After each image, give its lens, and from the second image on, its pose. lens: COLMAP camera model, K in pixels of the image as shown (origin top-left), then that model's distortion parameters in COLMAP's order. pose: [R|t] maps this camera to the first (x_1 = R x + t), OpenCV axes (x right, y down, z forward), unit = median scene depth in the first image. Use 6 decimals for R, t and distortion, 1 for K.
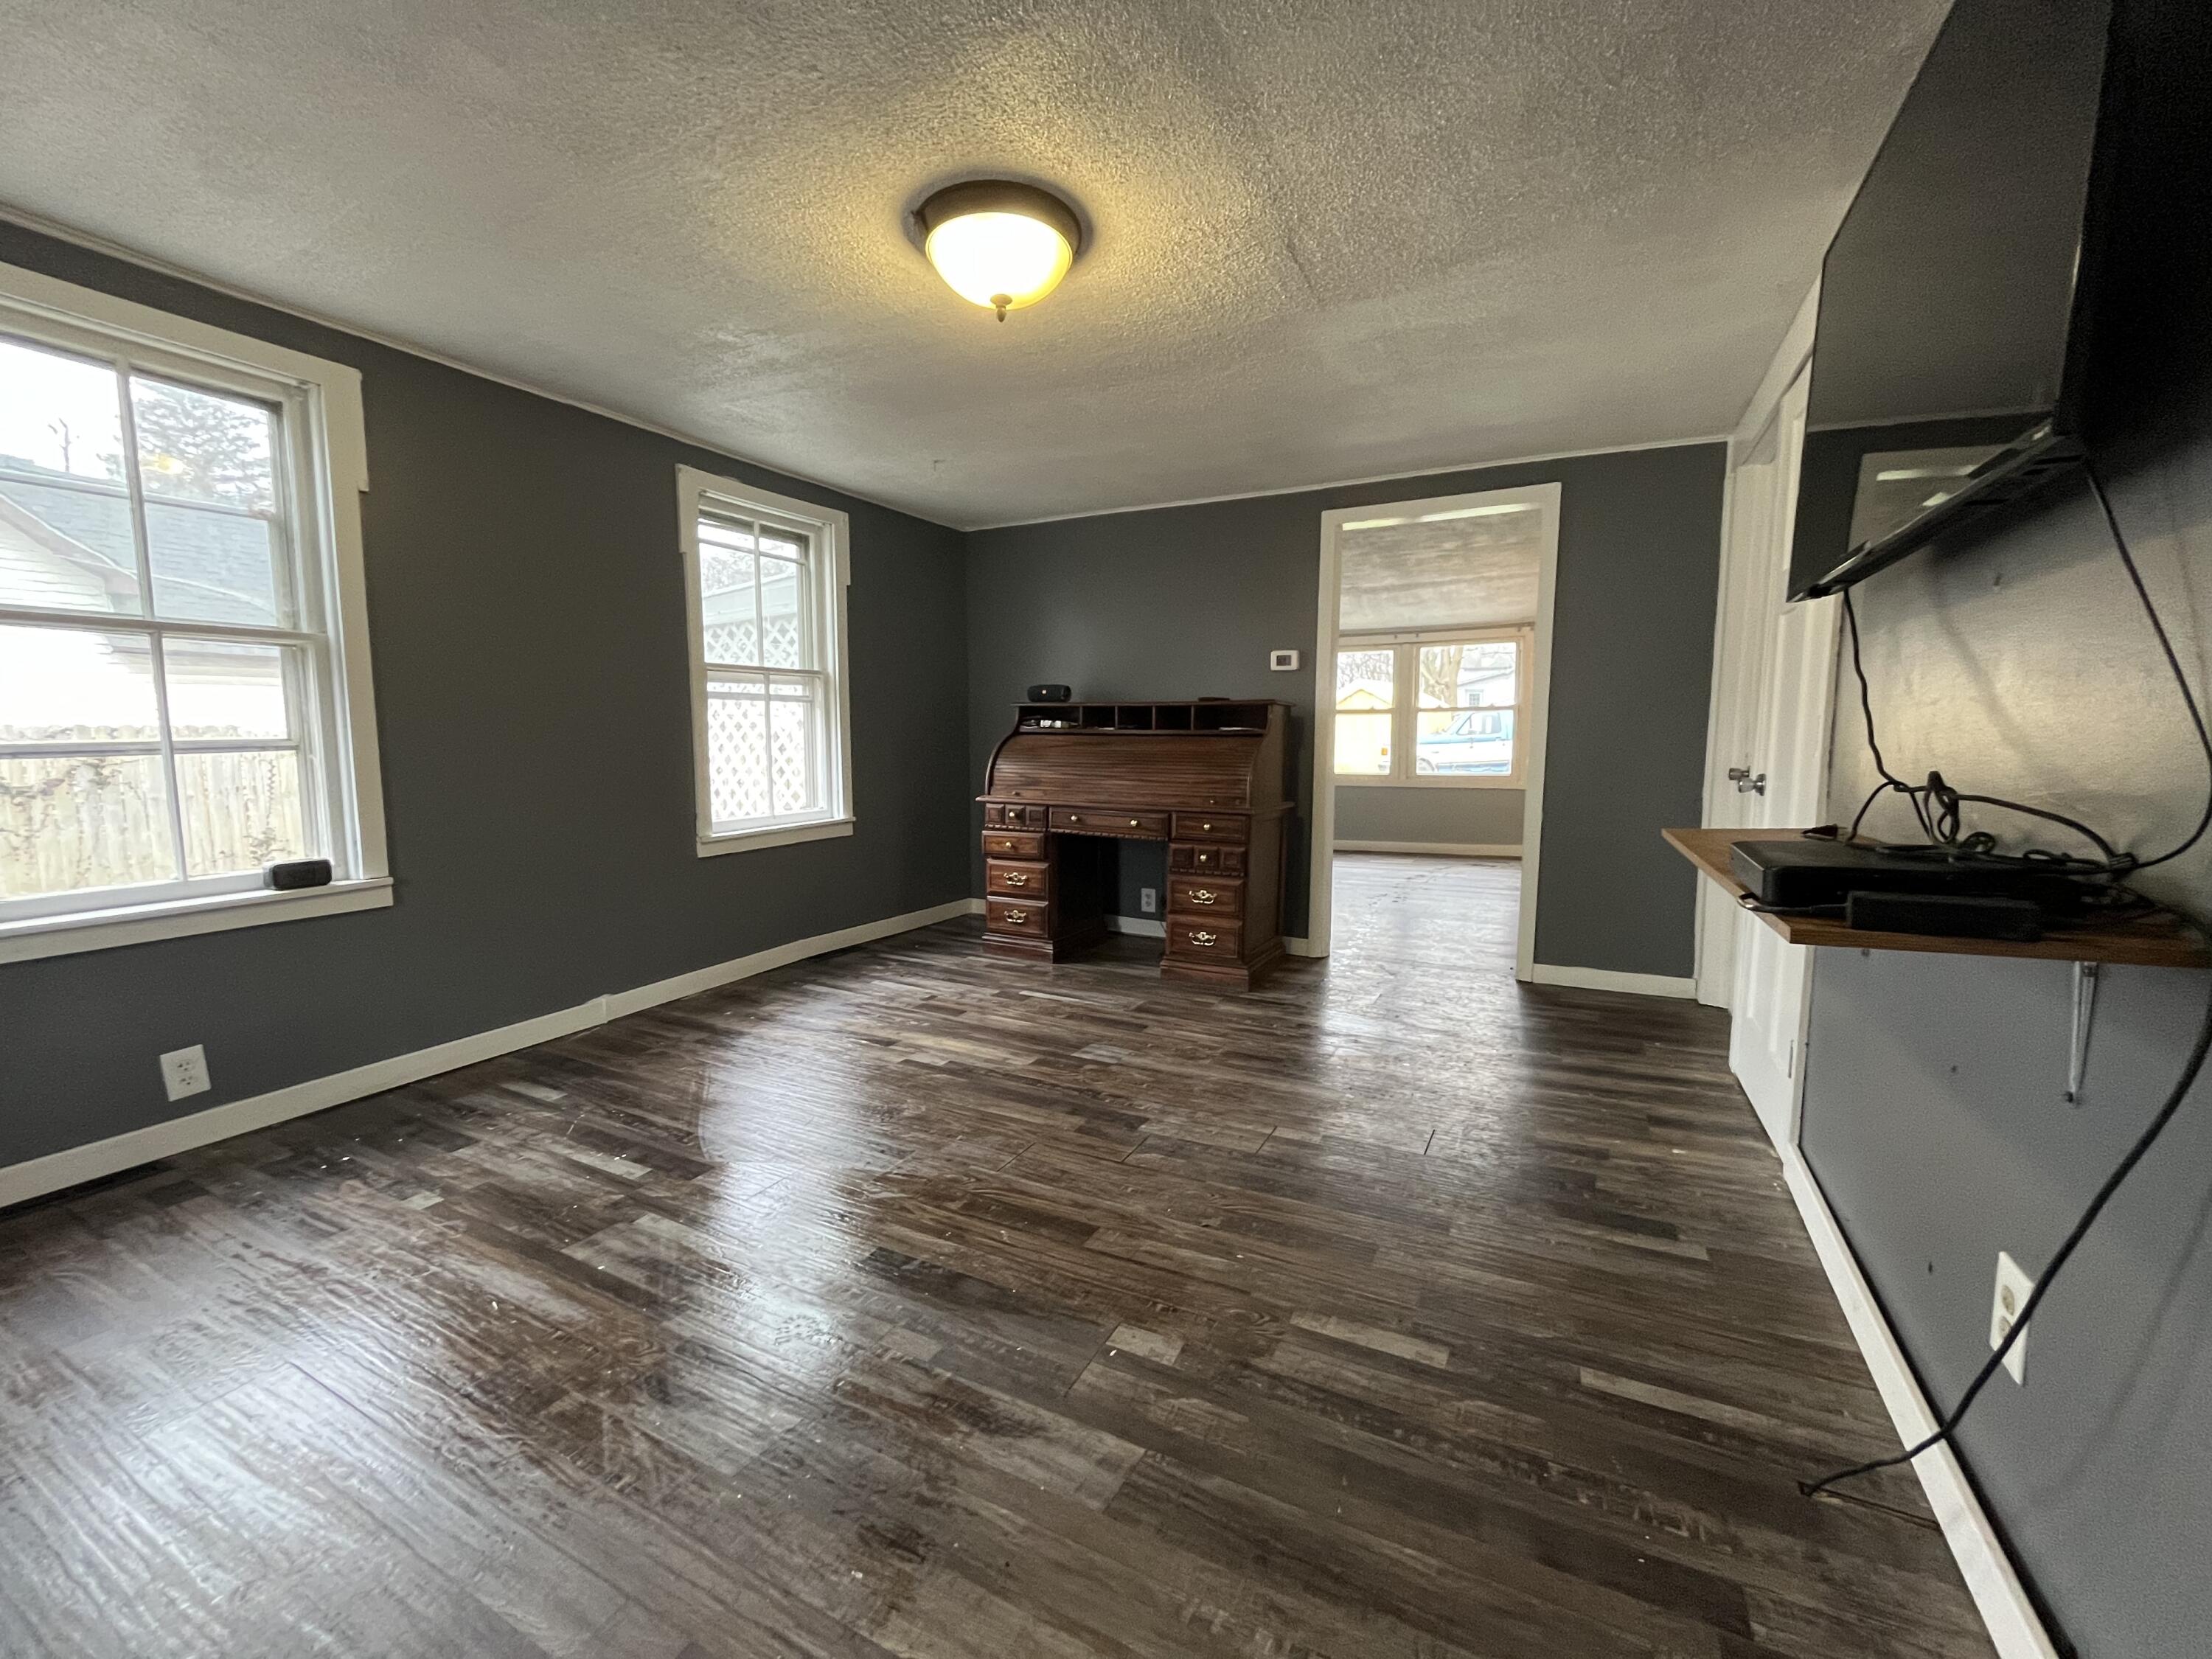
lens RADIAL K [[892.8, 0, 1112.0], [0, 892.8, 825.4], [0, 0, 1]] dist [-0.002503, -0.000172]
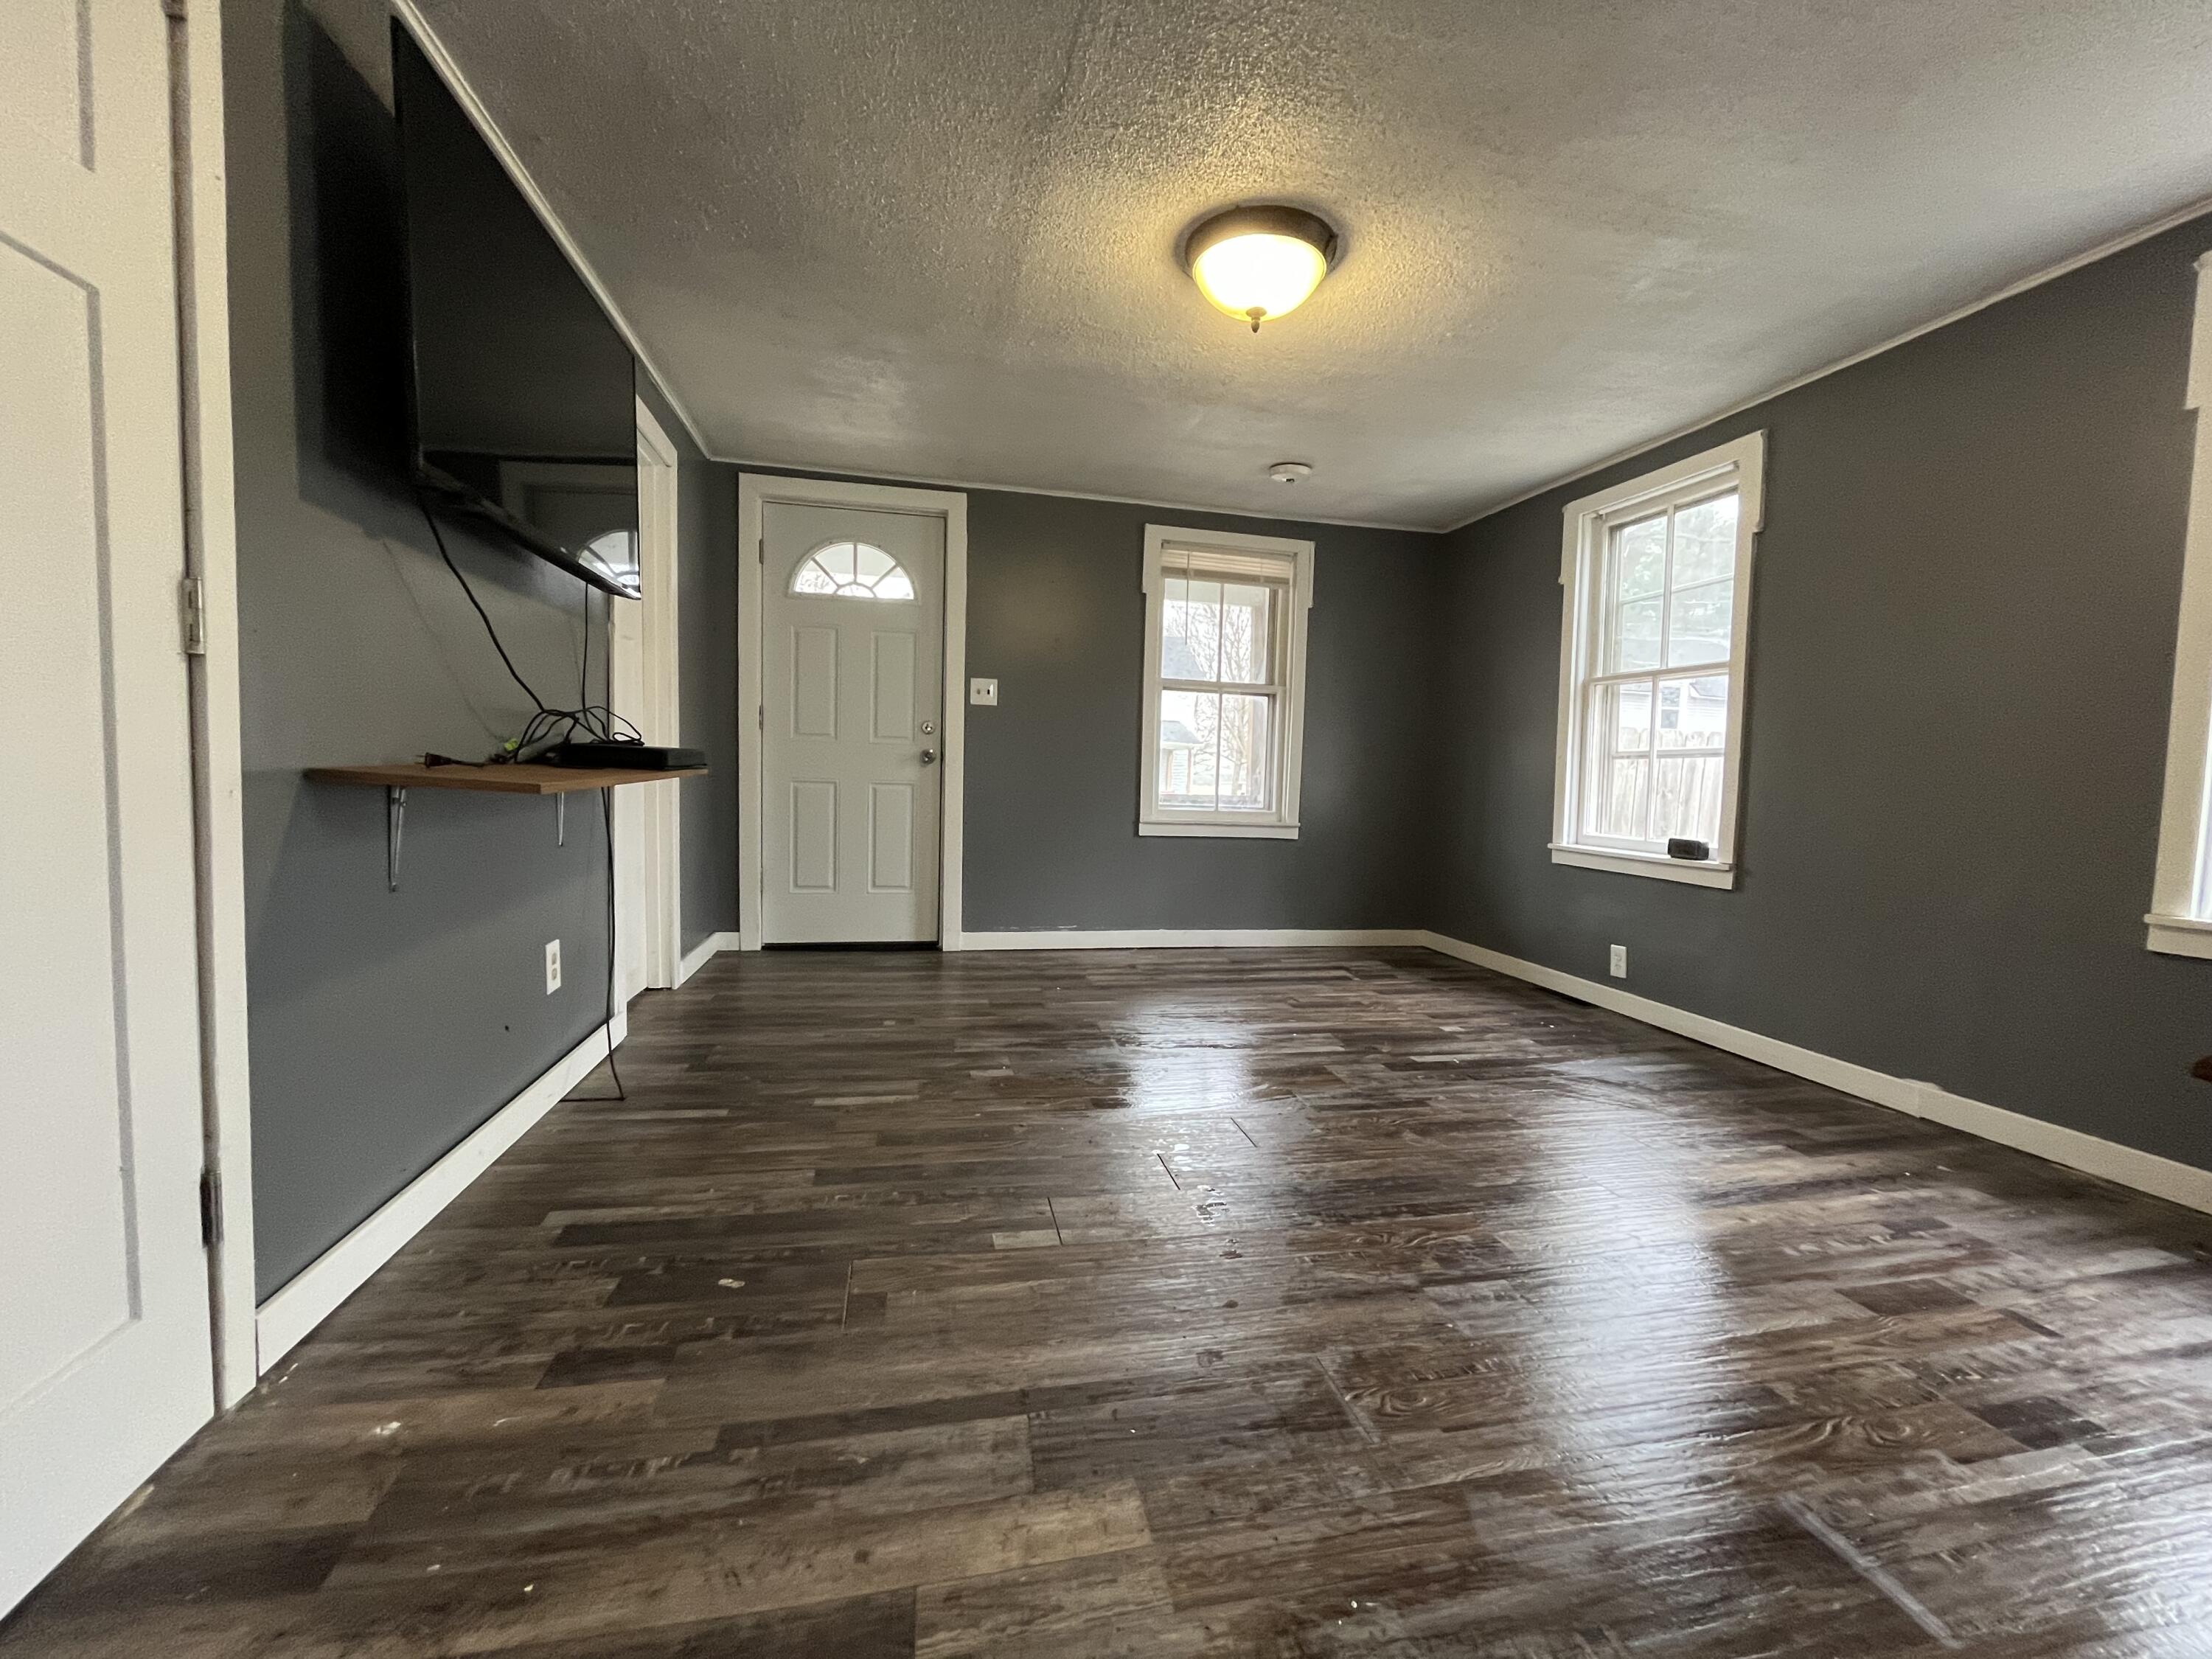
lens RADIAL K [[892.8, 0, 1112.0], [0, 892.8, 825.4], [0, 0, 1]] dist [-0.002503, -0.000172]
pose [[-0.770072, 0.017182, -0.637726, 0.599681], [-0.095889, 0.985164, 0.142331, -0.088165], [0.630710, 0.170756, -0.756999, 1.512656]]
